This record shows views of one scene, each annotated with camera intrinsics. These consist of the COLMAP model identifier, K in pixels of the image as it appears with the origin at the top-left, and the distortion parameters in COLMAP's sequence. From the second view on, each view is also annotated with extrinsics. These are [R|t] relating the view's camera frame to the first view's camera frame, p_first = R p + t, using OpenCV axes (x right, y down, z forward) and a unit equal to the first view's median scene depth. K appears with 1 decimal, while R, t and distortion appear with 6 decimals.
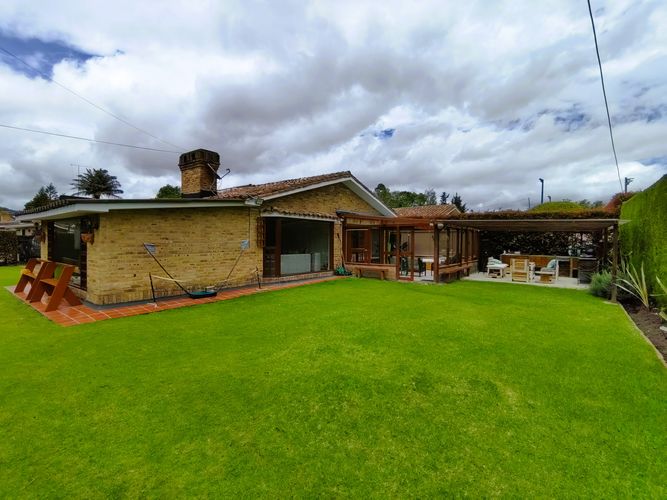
lens RADIAL K [[315.5, 0, 333.1], [0, 315.5, 248.4], [0, 0, 1]] dist [0.005483, -0.004691]
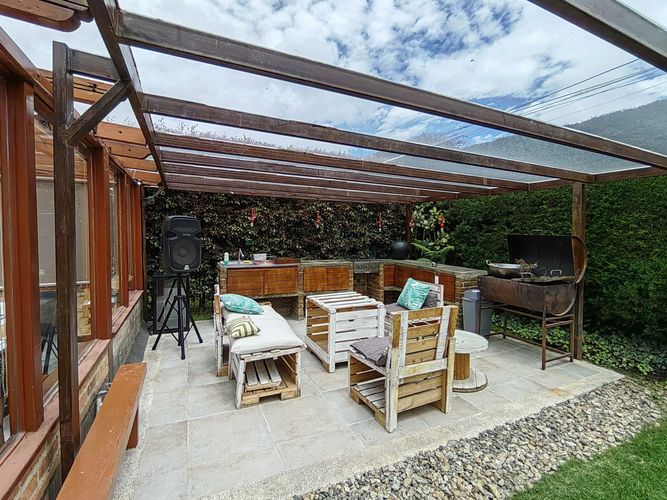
lens RADIAL K [[315.5, 0, 333.0], [0, 315.5, 247.4], [0, 0, 1]] dist [0.005483, -0.004691]
pose [[0.448394, -0.061308, 0.891731, 0.313937], [0.016962, 0.998049, 0.060089, -0.016853], [-0.893675, -0.011818, 0.448559, 0.781855]]
